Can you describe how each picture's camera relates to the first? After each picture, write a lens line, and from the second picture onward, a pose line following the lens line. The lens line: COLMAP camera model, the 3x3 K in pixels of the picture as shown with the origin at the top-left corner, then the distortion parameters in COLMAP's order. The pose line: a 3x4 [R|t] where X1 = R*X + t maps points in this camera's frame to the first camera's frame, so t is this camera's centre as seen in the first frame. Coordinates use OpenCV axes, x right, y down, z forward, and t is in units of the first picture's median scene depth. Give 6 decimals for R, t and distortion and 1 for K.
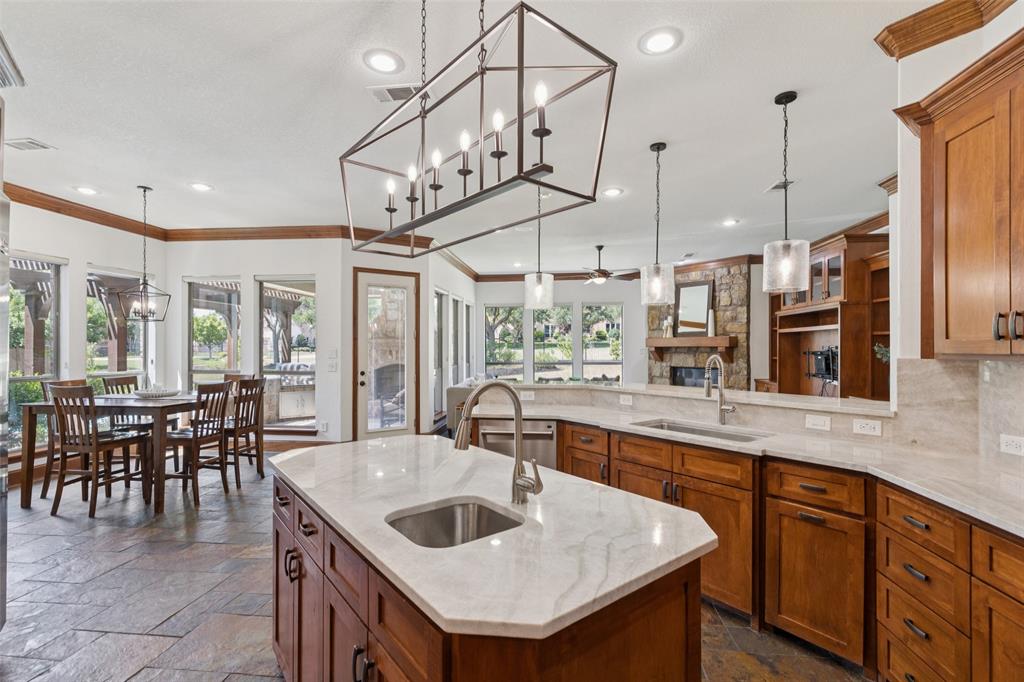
lens RADIAL K [[462.7, 0, 514.8], [0, 462.7, 340.4], [0, 0, 1]] dist [0.004323, -0.000160]
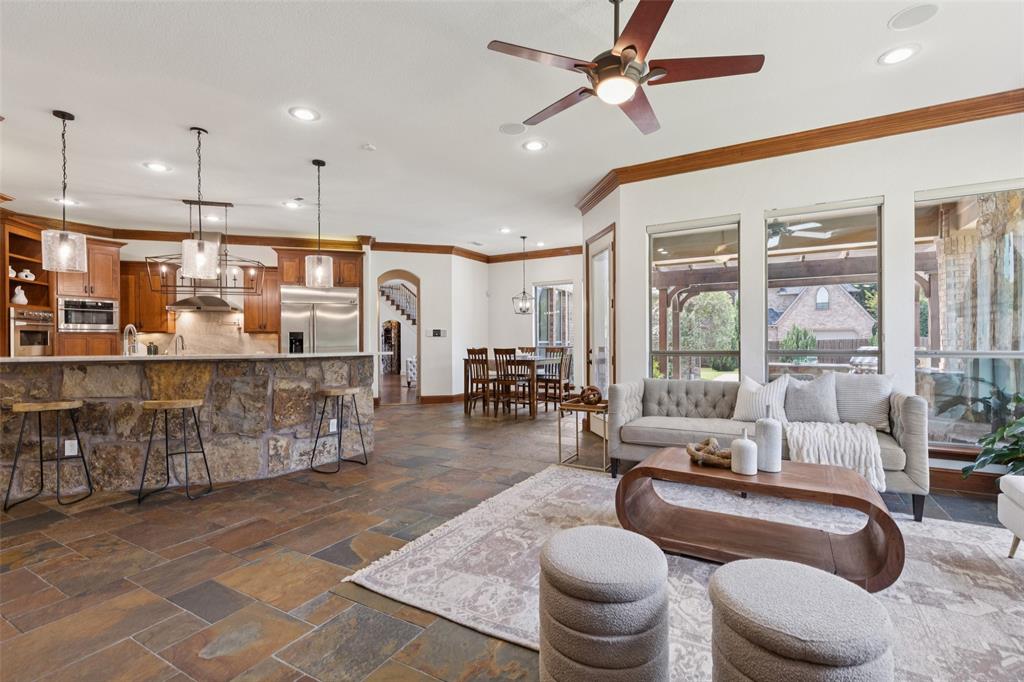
lens RADIAL K [[462.7, 0, 514.8], [0, 462.7, 340.4], [0, 0, 1]] dist [0.004323, -0.000160]
pose [[-0.392968, -0.001888, -0.919550, 0.453580], [0.022467, 0.999680, -0.011653, 0.043566], [0.919278, -0.025239, -0.392799, 0.936736]]
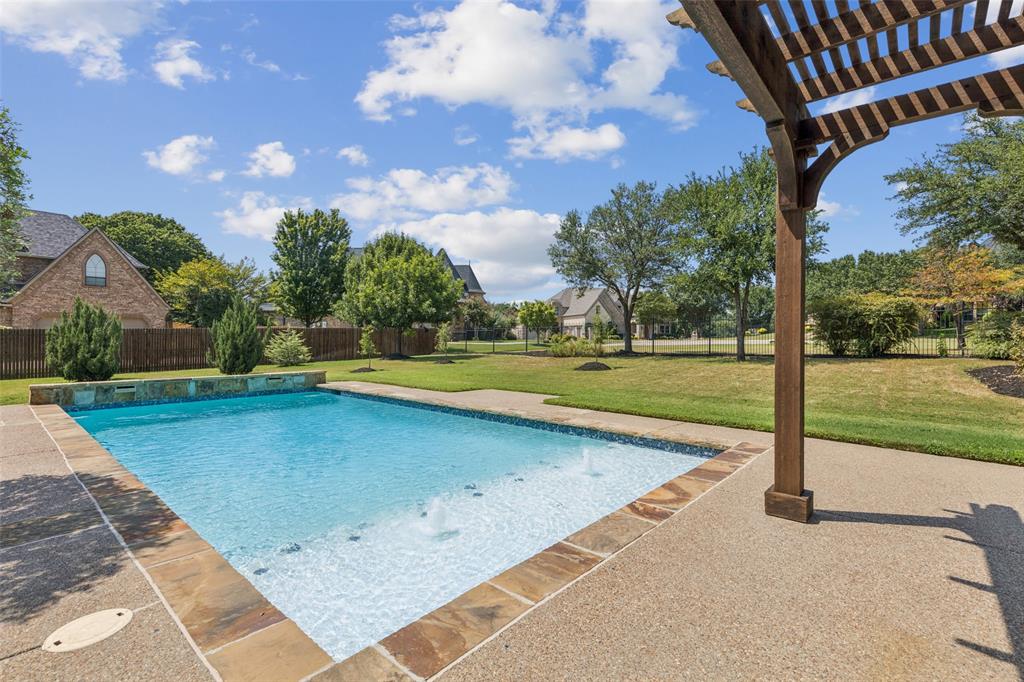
lens RADIAL K [[462.7, 0, 514.8], [0, 462.7, 340.4], [0, 0, 1]] dist [0.004323, -0.000160]
pose [[0.829642, 0.010300, -0.558200, -0.753568], [0.000975, 0.999802, 0.019898, 0.062884], [0.558295, -0.017052, 0.829468, 0.893183]]
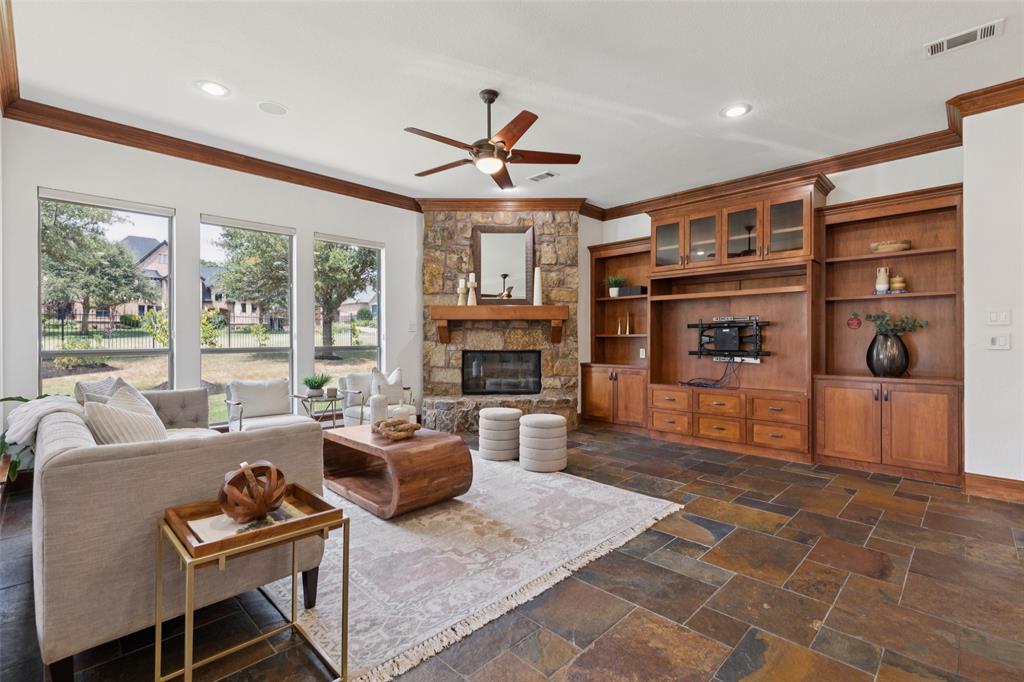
lens RADIAL K [[462.7, 0, 514.8], [0, 462.7, 340.4], [0, 0, 1]] dist [0.004323, -0.000160]
pose [[0.612358, -0.000529, 0.790581, -0.155444], [-0.012870, 0.999861, 0.010638, 0.038324], [-0.790476, -0.016689, 0.612266, 0.607270]]
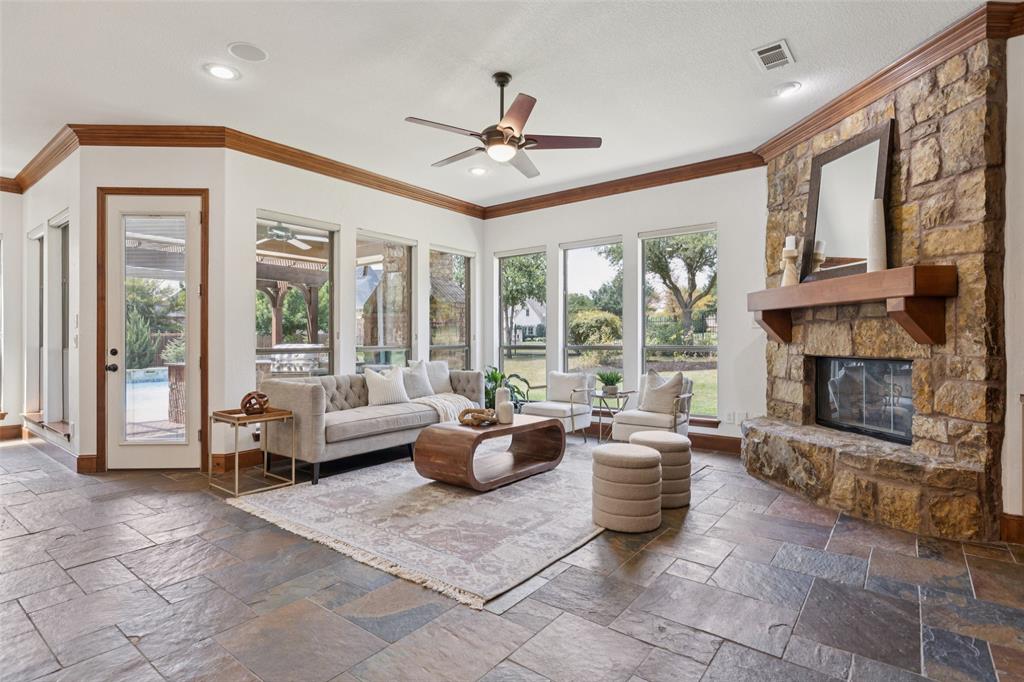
lens RADIAL K [[515.2, 0, 516.6], [0, 515.2, 334.9], [0, 0, 1]] dist [-0.000884, -0.001236]
pose [[0.860208, -0.003942, -0.509928, 0.394195], [0.008157, 0.999949, 0.006031, 0.036786], [0.509878, -0.009347, 0.860196, 0.512493]]
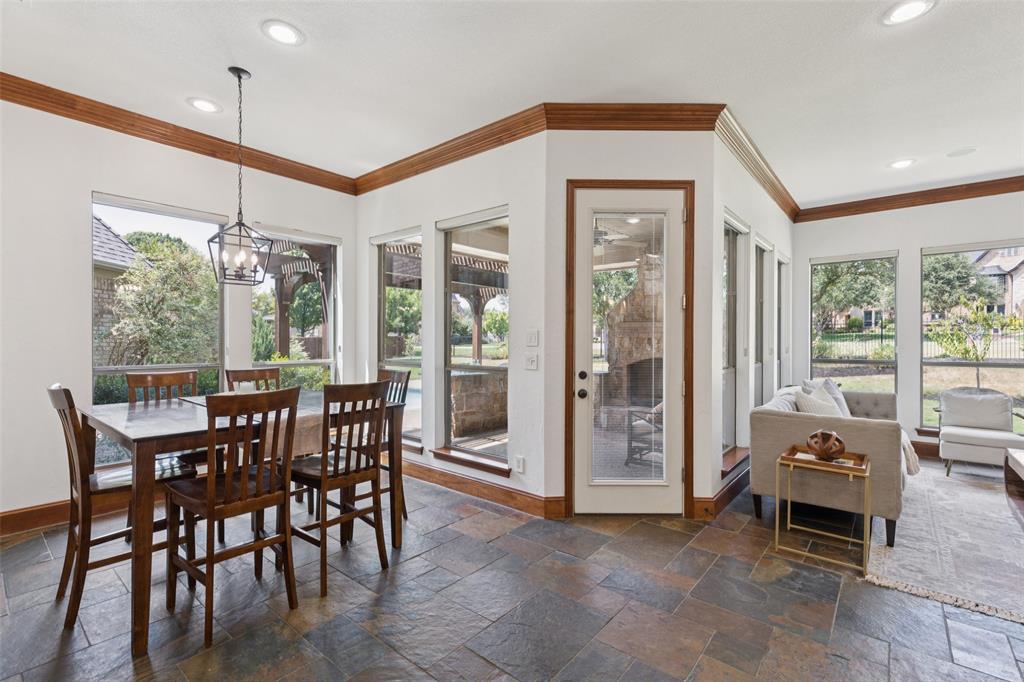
lens RADIAL K [[462.7, 0, 514.8], [0, 462.7, 340.4], [0, 0, 1]] dist [0.004323, -0.000160]
pose [[0.842429, 0.005236, -0.538782, -0.079816], [0.004073, 0.999862, 0.016087, 0.016433], [0.538793, -0.015747, 0.842291, 0.382935]]
